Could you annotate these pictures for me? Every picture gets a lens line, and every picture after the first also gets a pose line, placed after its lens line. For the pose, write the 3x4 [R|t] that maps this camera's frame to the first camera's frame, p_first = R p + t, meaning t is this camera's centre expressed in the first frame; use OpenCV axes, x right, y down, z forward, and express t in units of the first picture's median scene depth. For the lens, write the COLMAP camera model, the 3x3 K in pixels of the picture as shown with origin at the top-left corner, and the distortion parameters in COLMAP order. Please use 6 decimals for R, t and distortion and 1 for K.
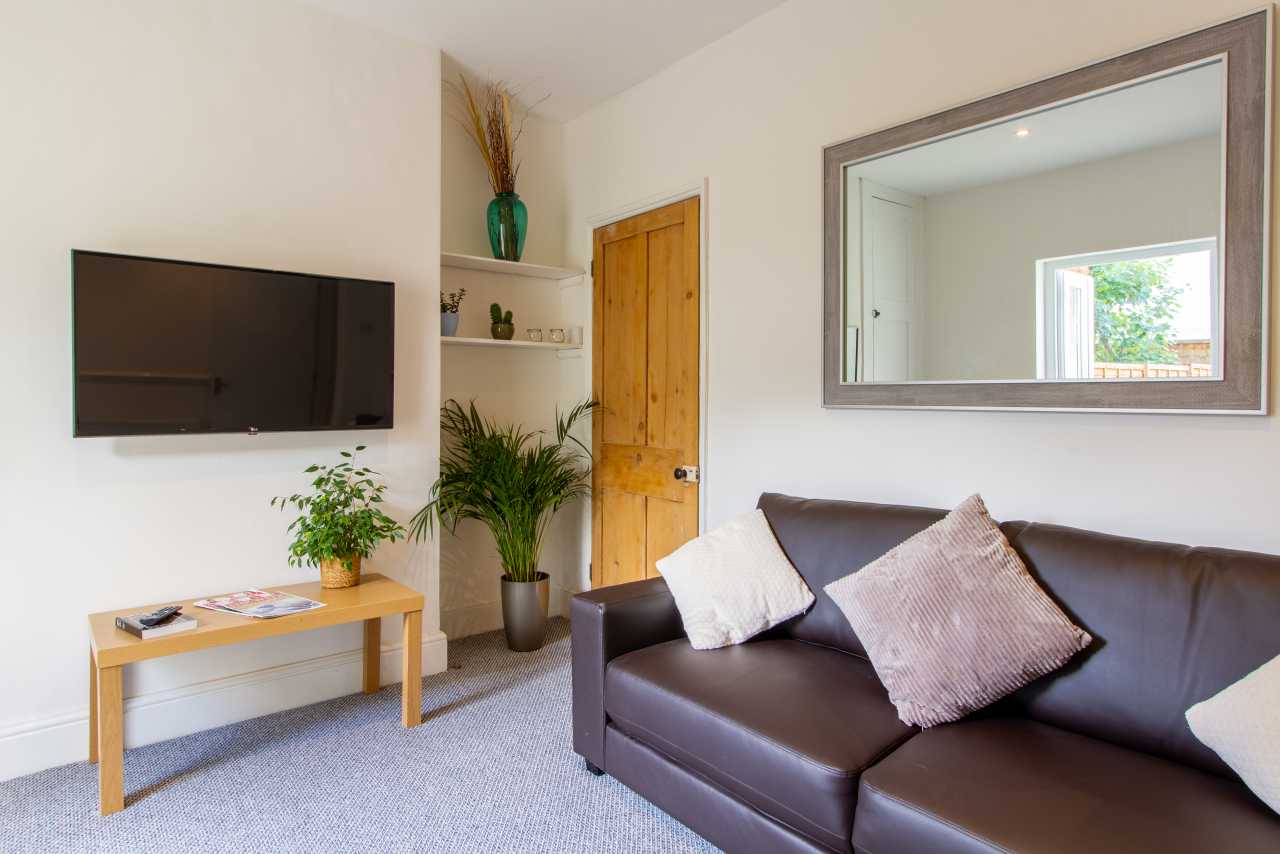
lens RADIAL K [[740.9, 0, 661.2], [0, 740.9, 406.3], [0, 0, 1]] dist [0.017267, -0.000149]
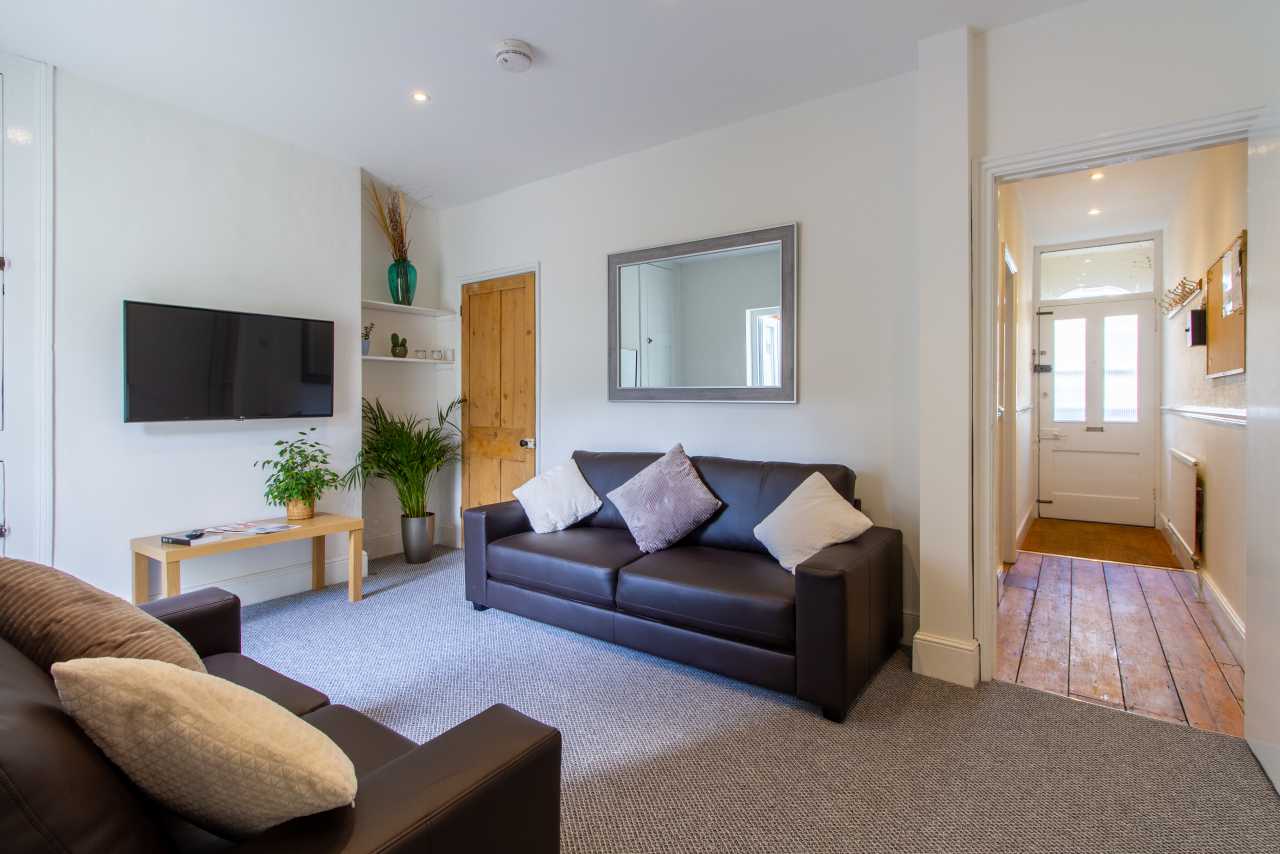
lens RADIAL K [[609.8, 0, 643.2], [0, 609.8, 401.2], [0, 0, 1]] dist [0.000422, 0.000015]
pose [[0.969360, -0.002993, 0.245625, -0.052911], [0.004475, 0.999975, -0.005473, 0.008483], [-0.245603, 0.006404, 0.969349, -0.391453]]
